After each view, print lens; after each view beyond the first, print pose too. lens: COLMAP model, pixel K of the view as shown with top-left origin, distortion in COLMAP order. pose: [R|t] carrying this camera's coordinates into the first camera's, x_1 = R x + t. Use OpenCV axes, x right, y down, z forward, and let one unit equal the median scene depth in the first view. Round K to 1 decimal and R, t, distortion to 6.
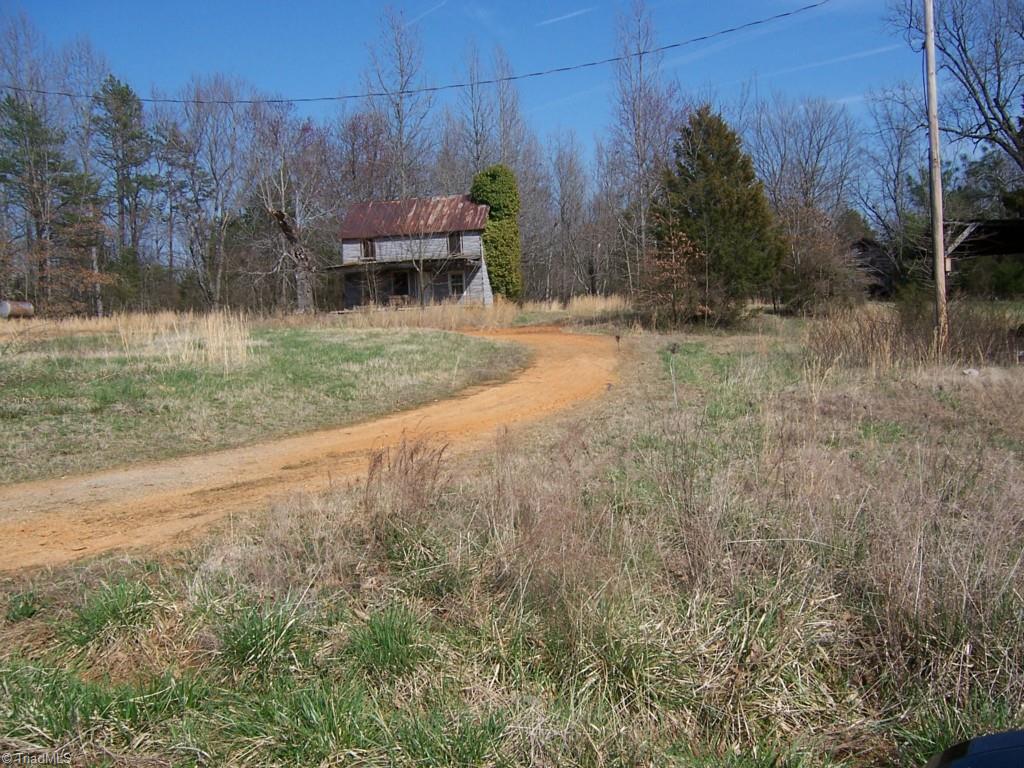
lens RADIAL K [[977.1, 0, 527.5], [0, 977.1, 387.6], [0, 0, 1]] dist [-0.167465, 0.219918]
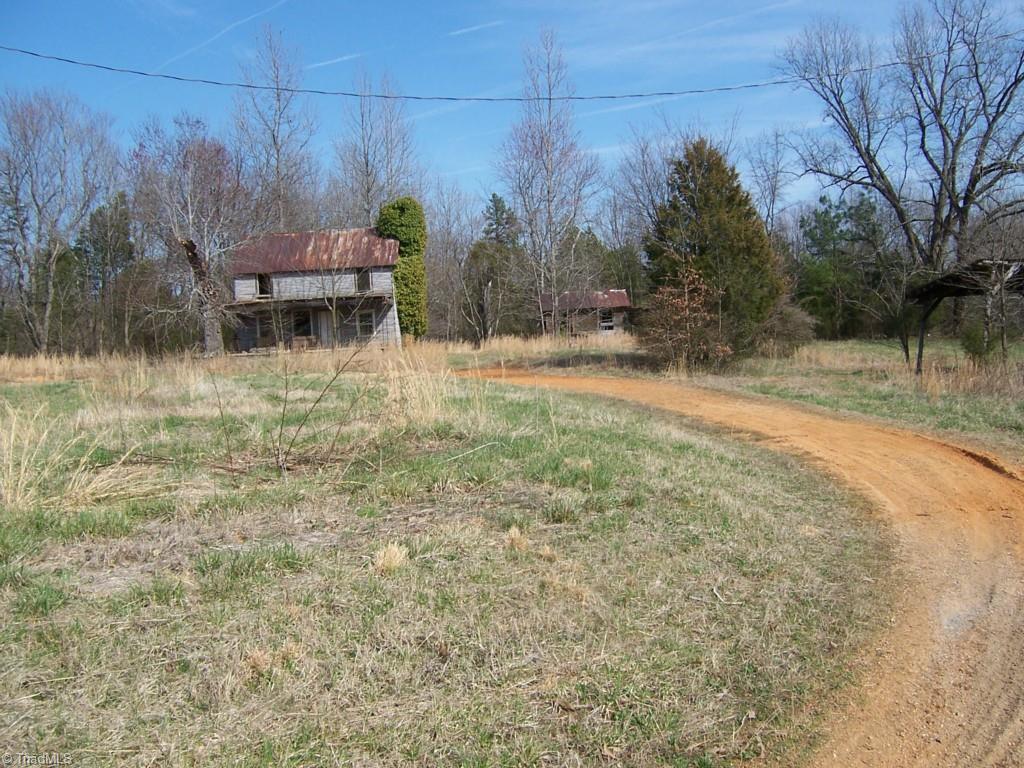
lens RADIAL K [[977.1, 0, 527.5], [0, 977.1, 387.6], [0, 0, 1]] dist [-0.167465, 0.219918]
pose [[0.972777, -0.014577, 0.231286, -0.136899], [0.024150, 0.998963, -0.038609, -0.006414], [-0.230483, 0.043144, 0.972119, 0.068523]]
